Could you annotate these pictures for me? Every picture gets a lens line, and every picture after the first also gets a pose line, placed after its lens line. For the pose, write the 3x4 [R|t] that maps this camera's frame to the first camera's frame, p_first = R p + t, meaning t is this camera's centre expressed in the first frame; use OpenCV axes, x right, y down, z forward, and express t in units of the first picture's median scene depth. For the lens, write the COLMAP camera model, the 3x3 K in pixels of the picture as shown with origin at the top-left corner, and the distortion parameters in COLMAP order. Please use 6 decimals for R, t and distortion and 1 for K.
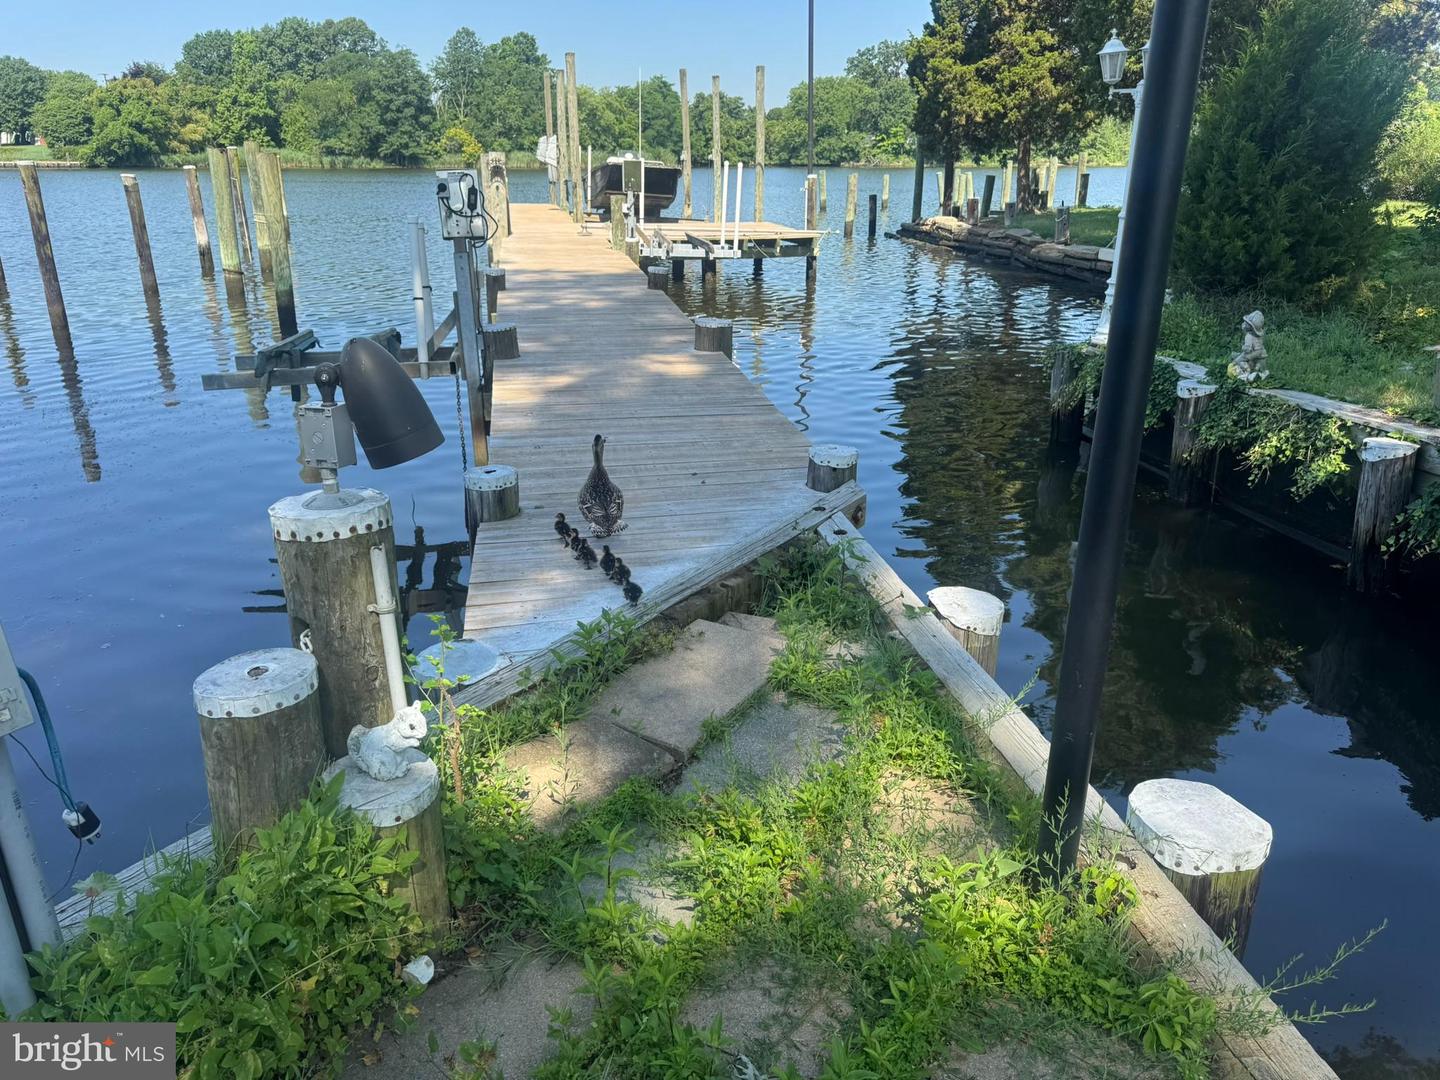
lens RADIAL K [[1025.7, 0, 737.4], [0, 1025.7, 536.7], [0, 0, 1]] dist [0.032061, -0.045722]
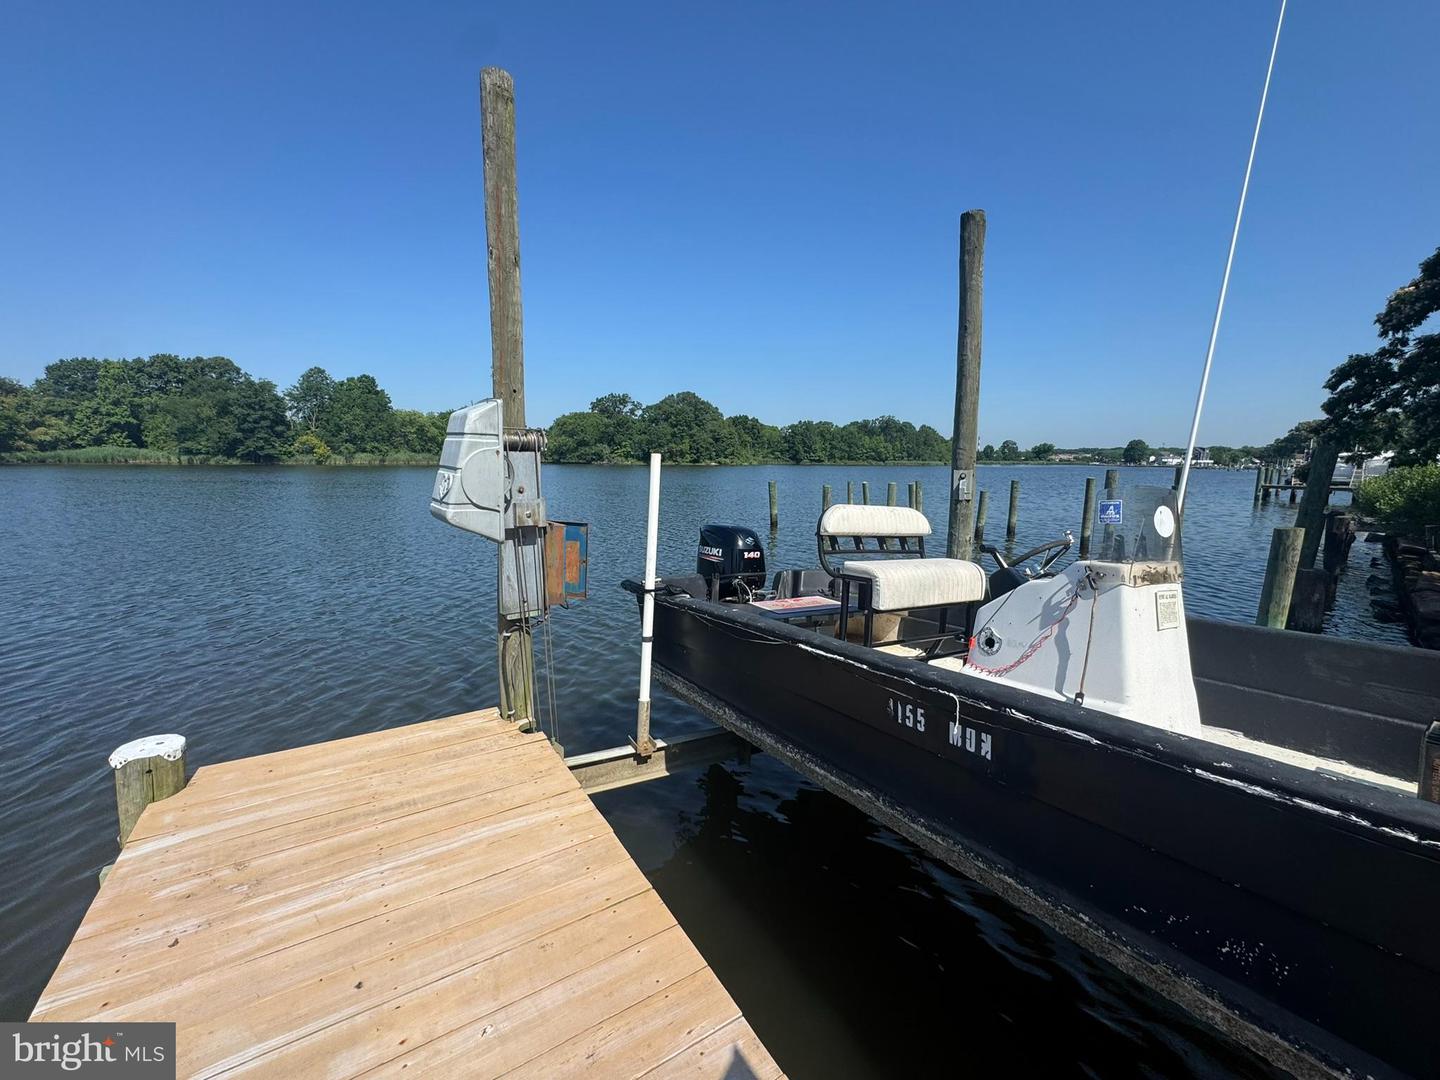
lens RADIAL K [[575.6, 0, 717.3], [0, 575.6, 541.9], [0, 0, 1]] dist [-0.003892, 0.000815]
pose [[0.939059, -0.039272, 0.341505, -0.037514], [0.109164, 0.976098, -0.187927, -0.069342], [-0.325962, 0.213755, 0.920901, 0.183021]]
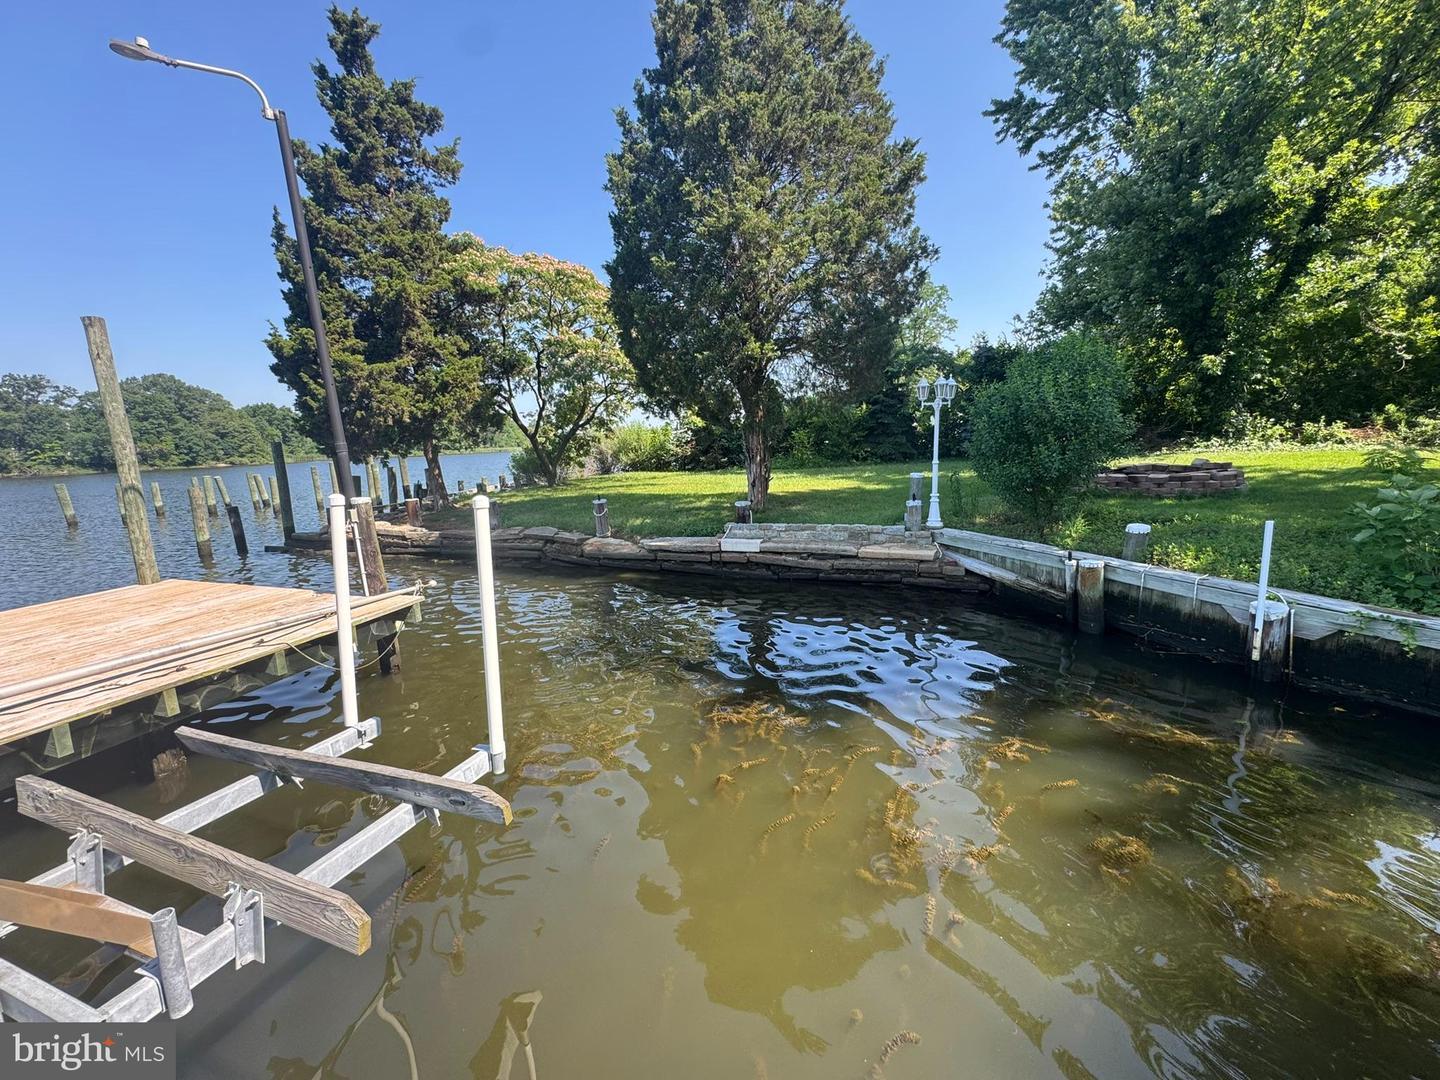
lens RADIAL K [[575.6, 0, 720.3], [0, 575.6, 540.7], [0, 0, 1]] dist [-0.003892, 0.000815]
pose [[0.525327, -0.169109, 0.833927, -0.011656], [0.331732, 0.943207, -0.017703, -0.035499], [-0.783572, 0.285940, 0.551591, 0.093405]]
